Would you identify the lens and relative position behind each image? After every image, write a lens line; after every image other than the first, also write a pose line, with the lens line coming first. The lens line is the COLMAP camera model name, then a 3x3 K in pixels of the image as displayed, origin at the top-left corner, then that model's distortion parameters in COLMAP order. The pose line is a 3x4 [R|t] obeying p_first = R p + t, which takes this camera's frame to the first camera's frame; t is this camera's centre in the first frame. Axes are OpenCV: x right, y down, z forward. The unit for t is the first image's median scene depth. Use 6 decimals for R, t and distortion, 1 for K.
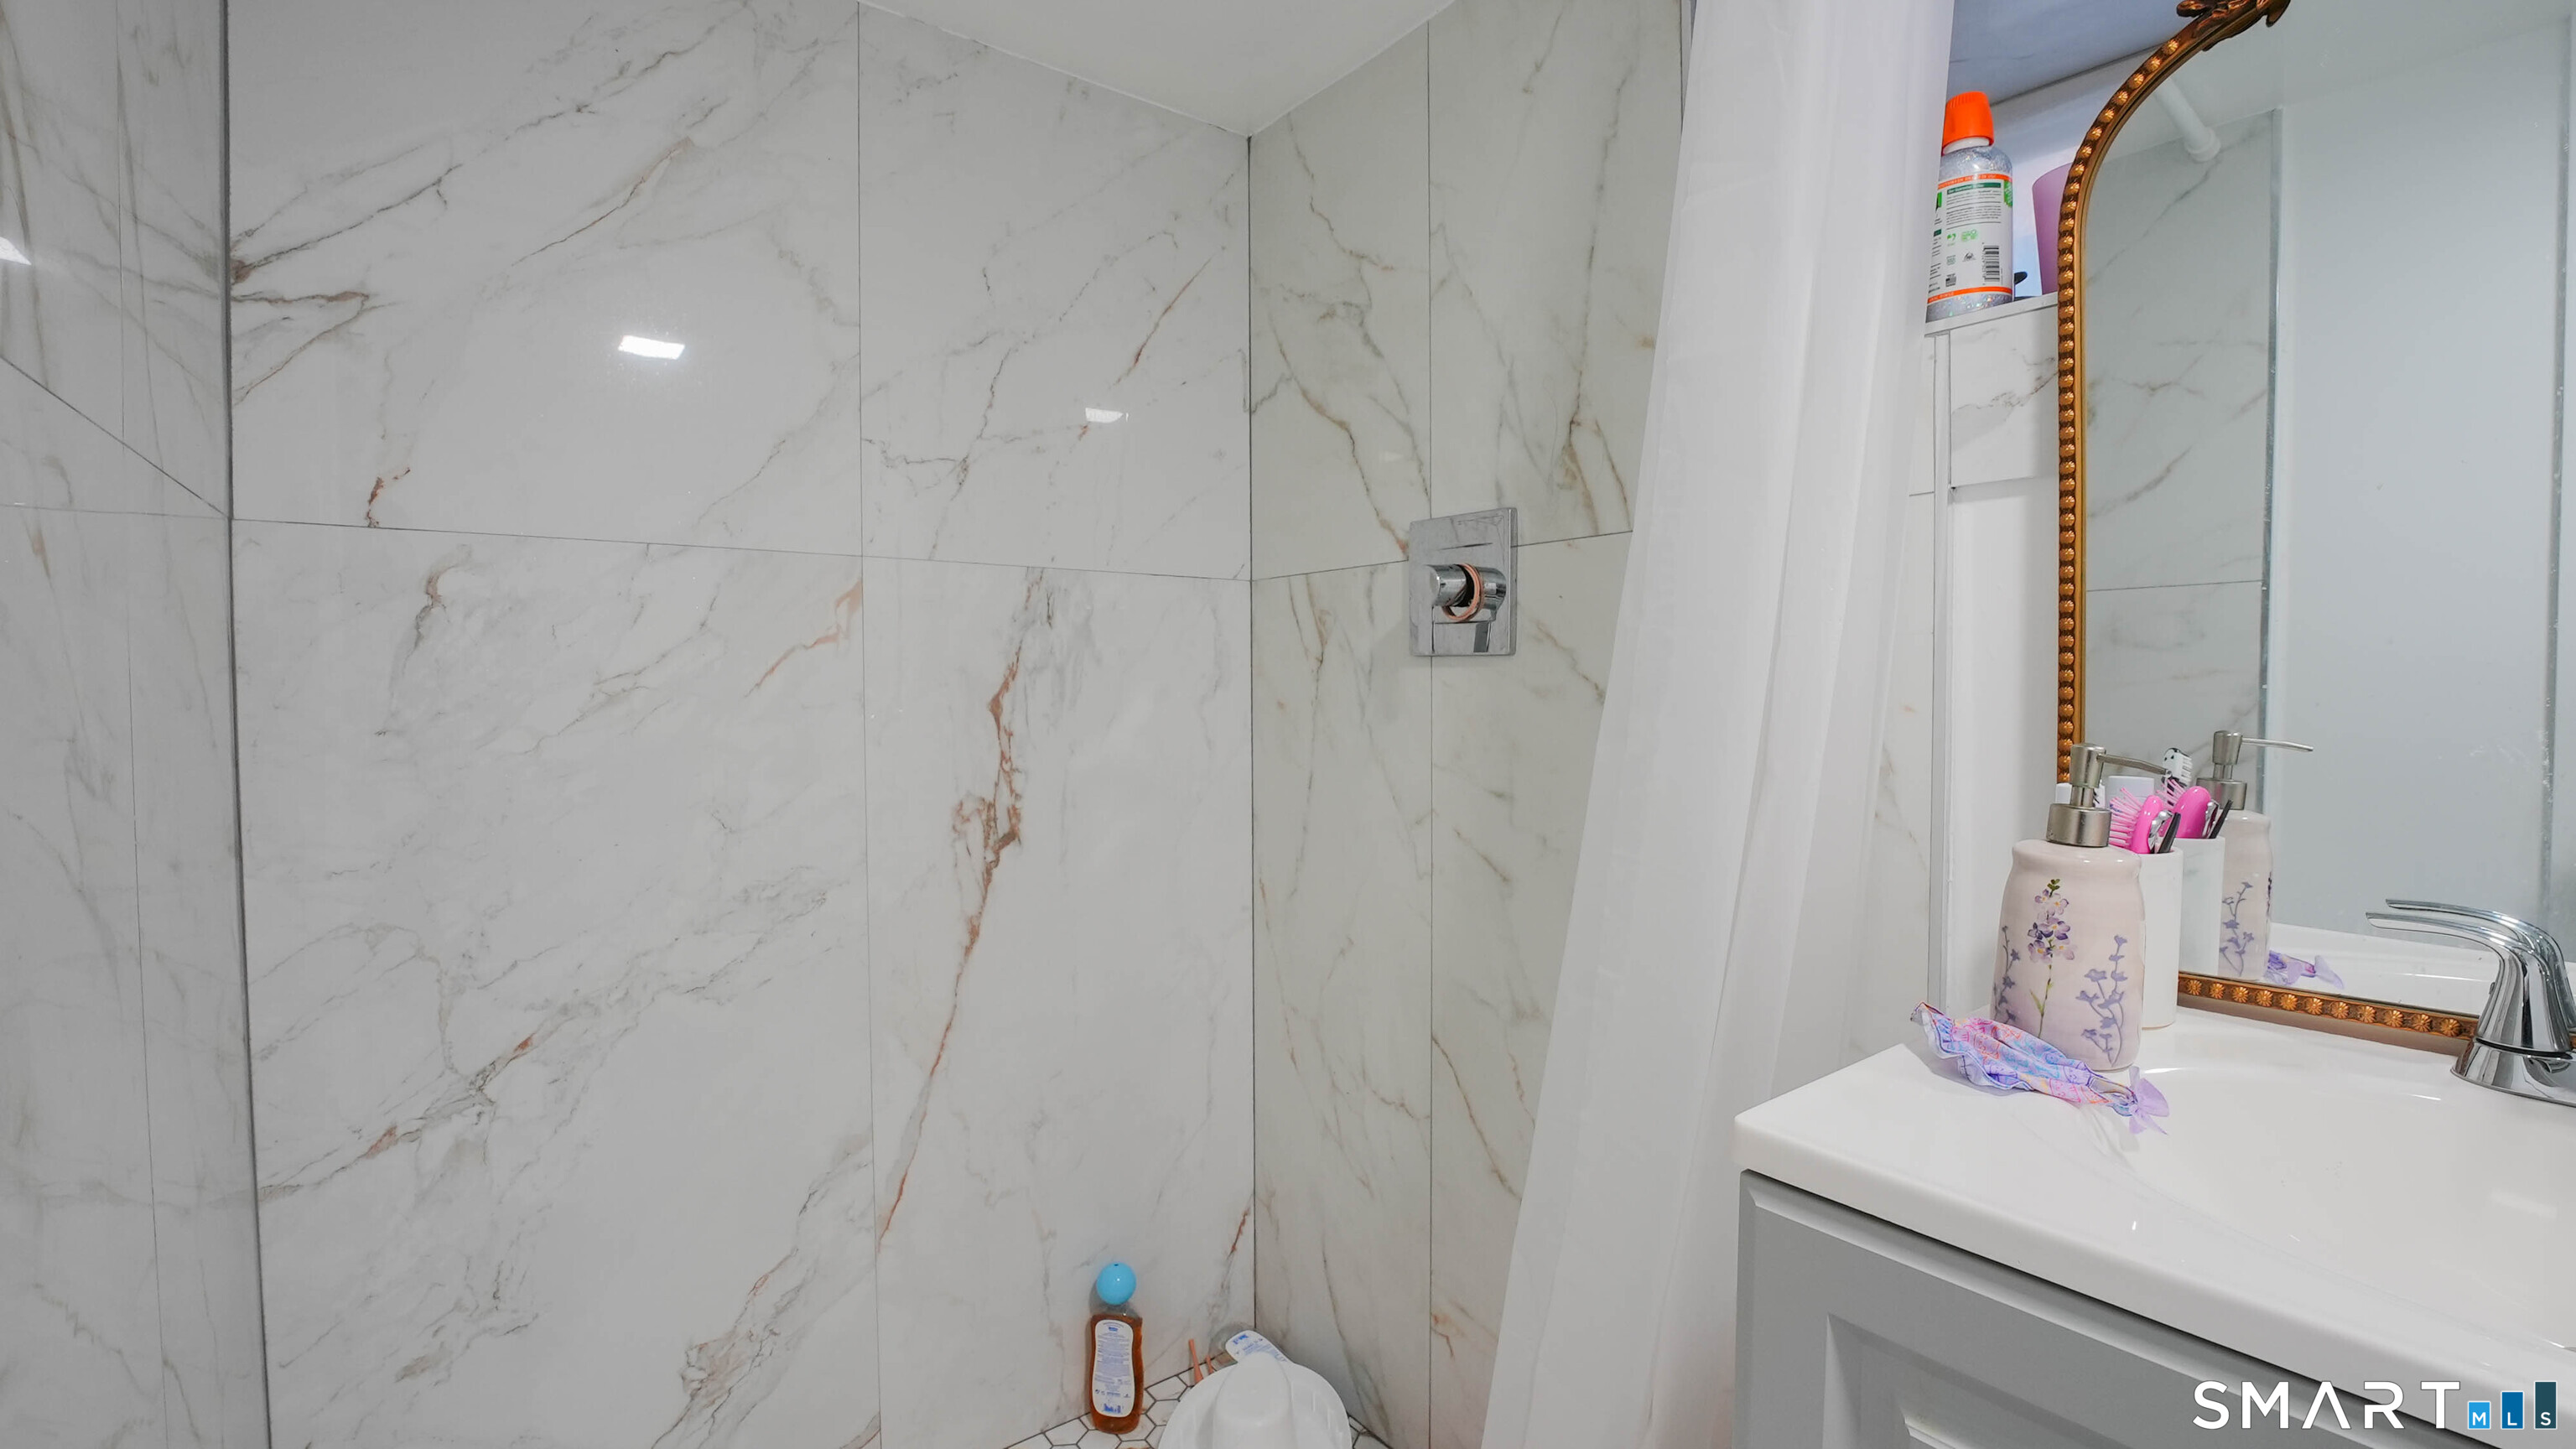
lens RADIAL K [[1070.8, 0, 1293.5], [0, 1070.8, 721.0], [0, 0, 1]] dist [-0.029655, 0.003853]
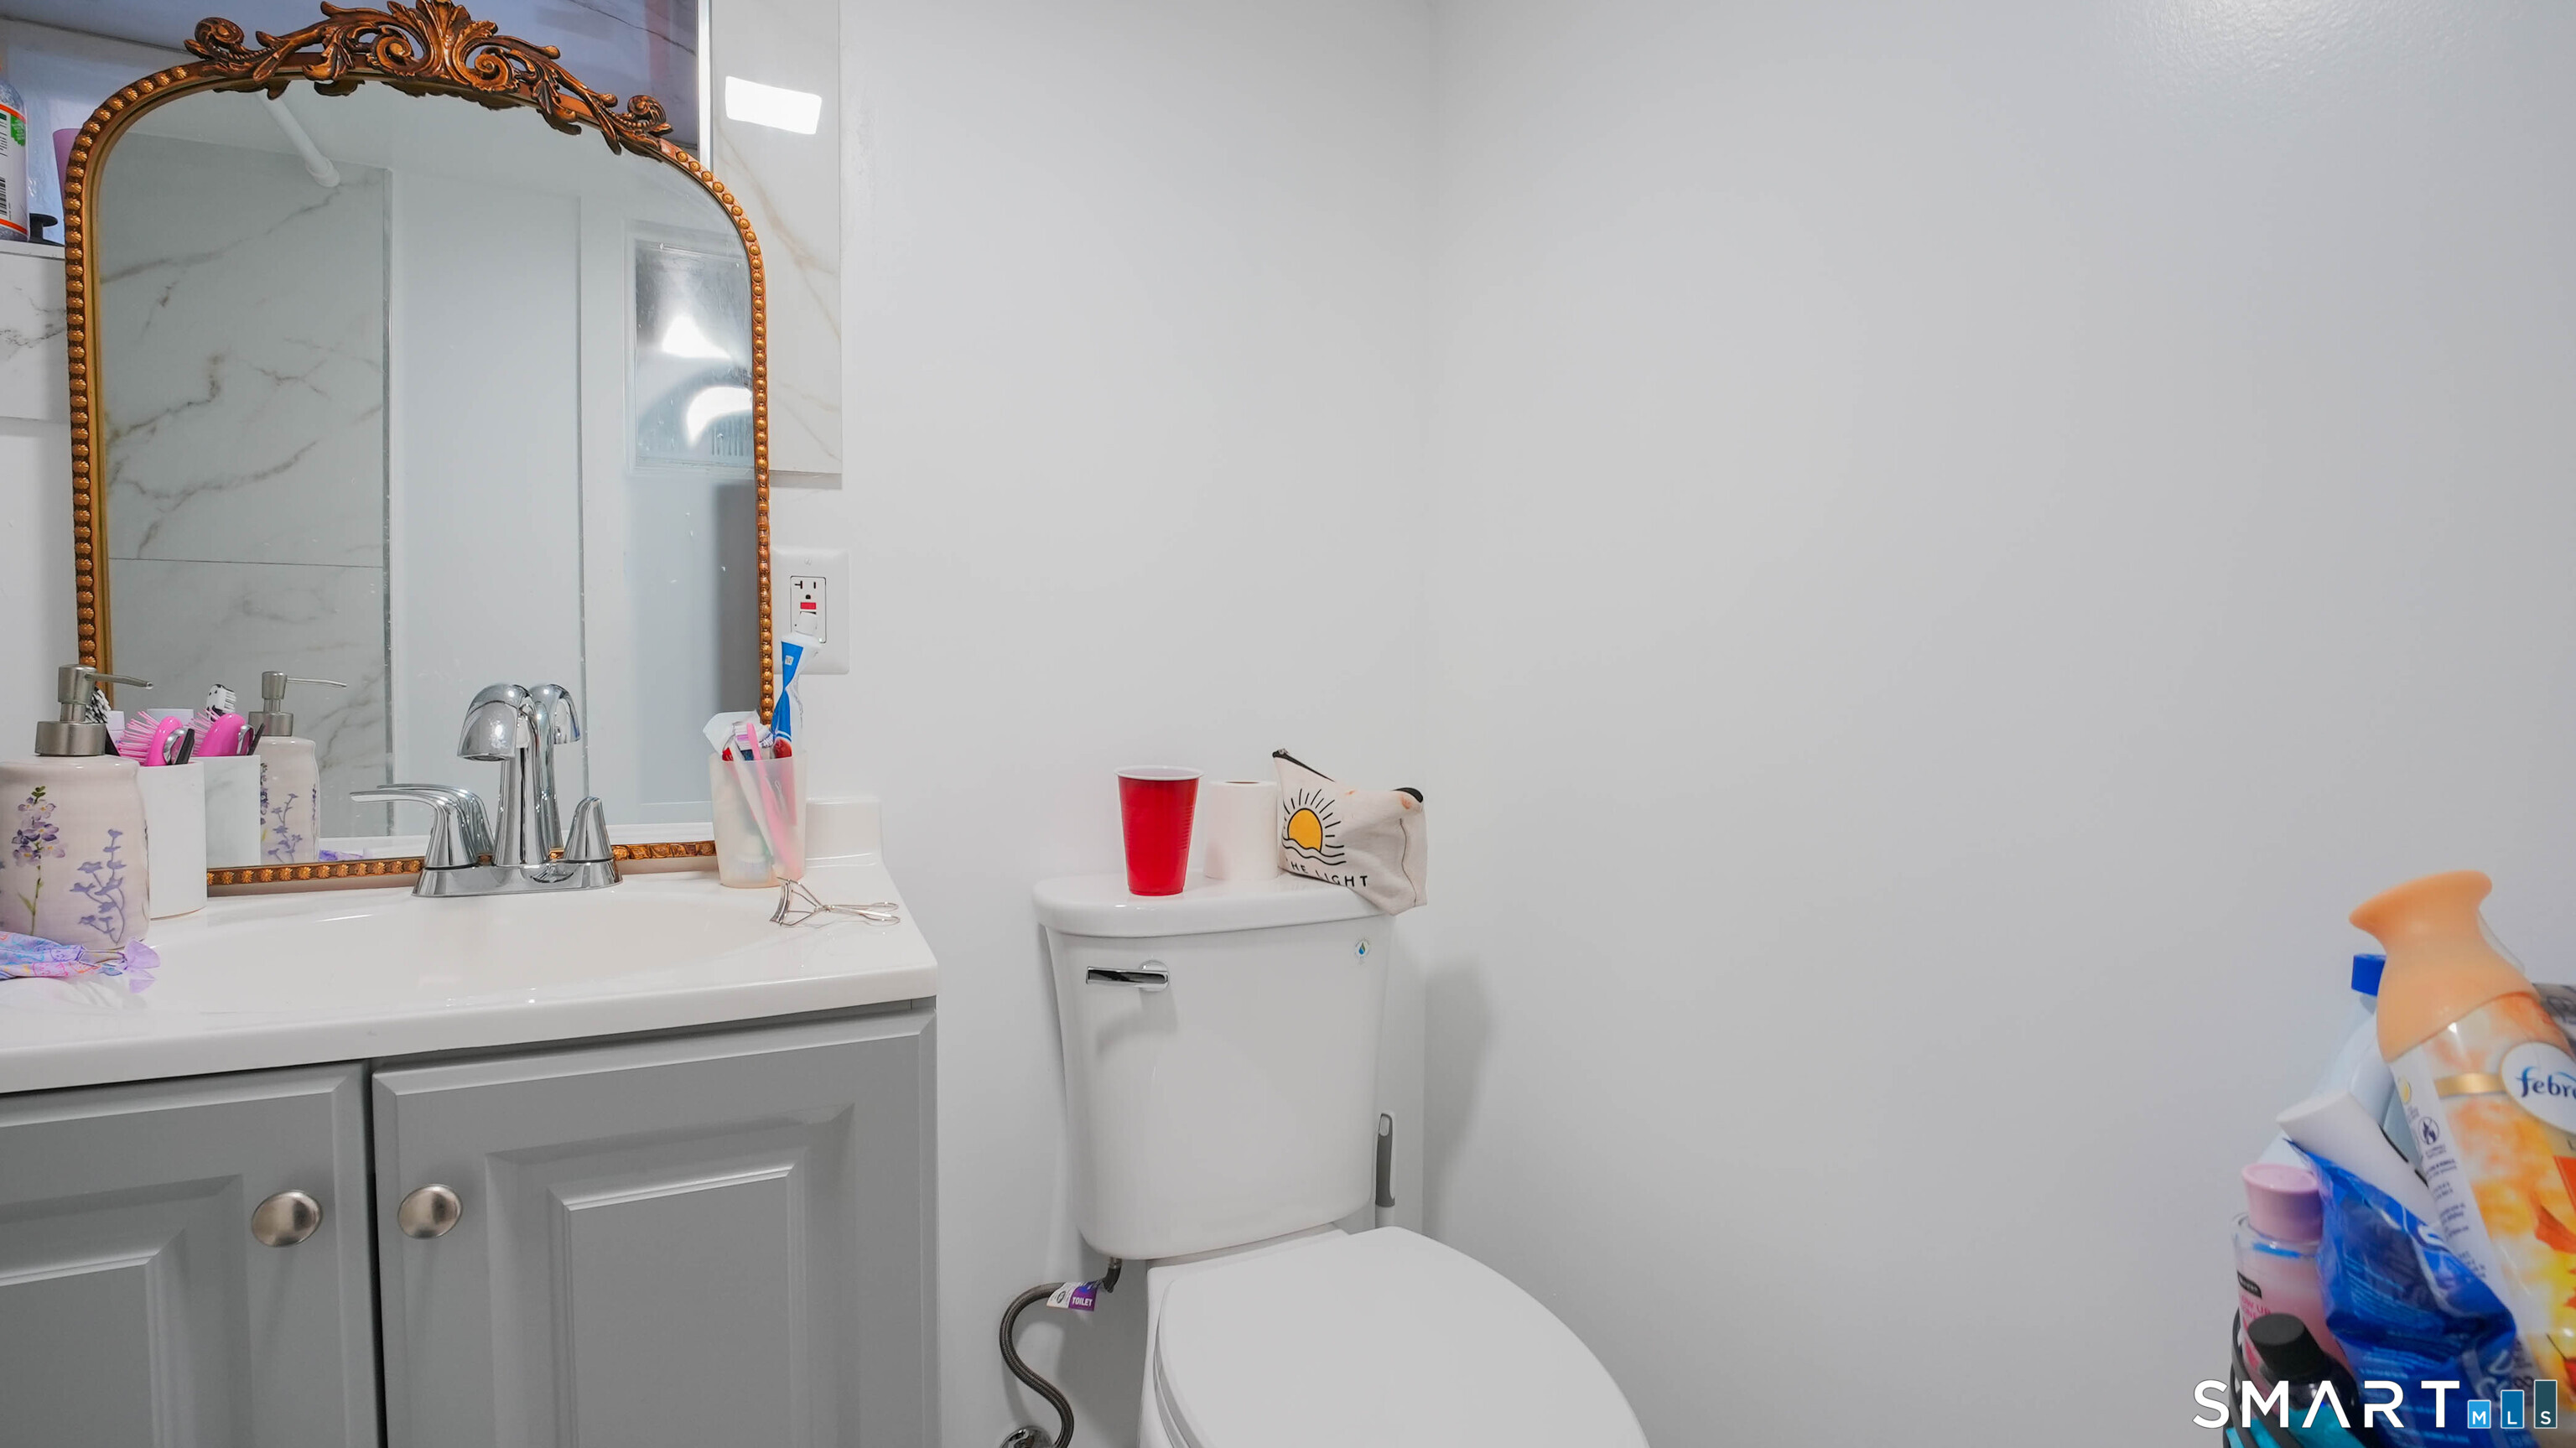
lens RADIAL K [[1070.7, 0, 1293.5], [0, 1070.7, 720.5], [0, 0, 1]] dist [-0.029655, 0.003853]
pose [[0.193807, -0.027233, 0.980662, -0.070104], [0.035733, 0.999147, 0.020685, 0.104441], [-0.980389, 0.031033, 0.194614, -0.473238]]
